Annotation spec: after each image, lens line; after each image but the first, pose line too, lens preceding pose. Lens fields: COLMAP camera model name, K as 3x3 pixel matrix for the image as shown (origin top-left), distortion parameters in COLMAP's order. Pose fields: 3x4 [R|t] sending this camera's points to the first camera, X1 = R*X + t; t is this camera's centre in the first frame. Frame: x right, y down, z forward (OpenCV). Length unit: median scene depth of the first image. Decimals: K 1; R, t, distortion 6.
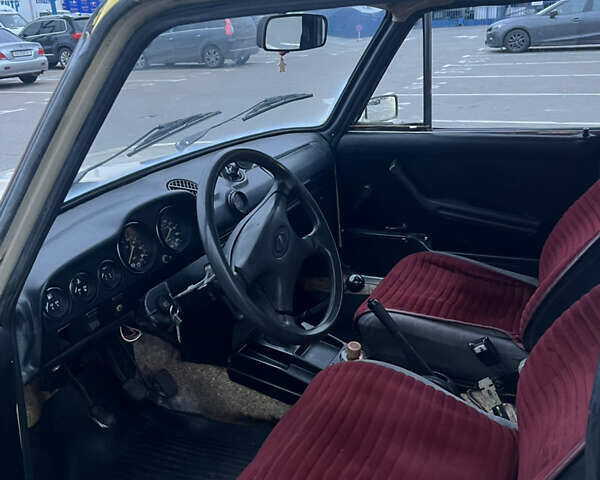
lens RADIAL K [[605.9, 0, 300.0], [0, 605.9, 240.0], [0, 0, 1]] dist [0.013183, 0.005797]
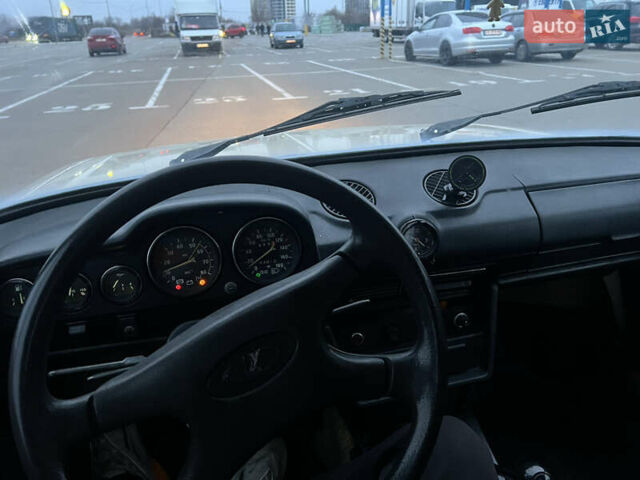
lens RADIAL K [[483.7, 0, 322.8], [0, 483.7, 239.2], [0, 0, 1]] dist [0.002396, -0.008284]
pose [[0.635693, 0.333907, -0.695988, 0.162872], [-0.259562, 0.941569, 0.214652, -0.128505], [0.726995, 0.044199, 0.685219, 0.527678]]
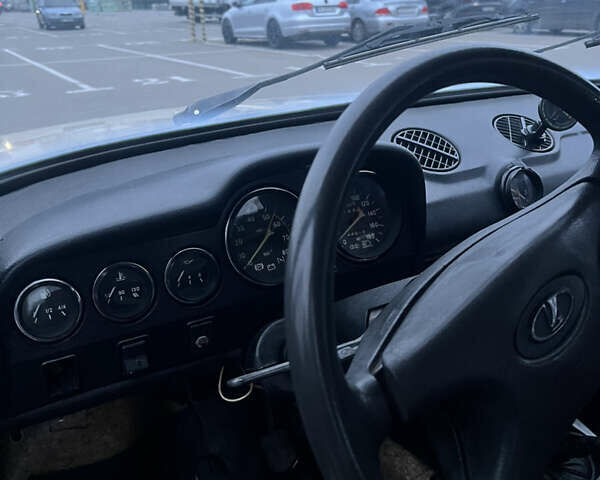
lens RADIAL K [[605.0, 0, 292.6], [0, 605.0, 254.4], [0, 0, 1]] dist [0.005038, -0.012827]
pose [[0.826012, 0.246046, -0.507115, 0.010341], [-0.208925, 0.969257, 0.129965, -0.031938], [0.523502, -0.001403, 0.852023, 0.414041]]
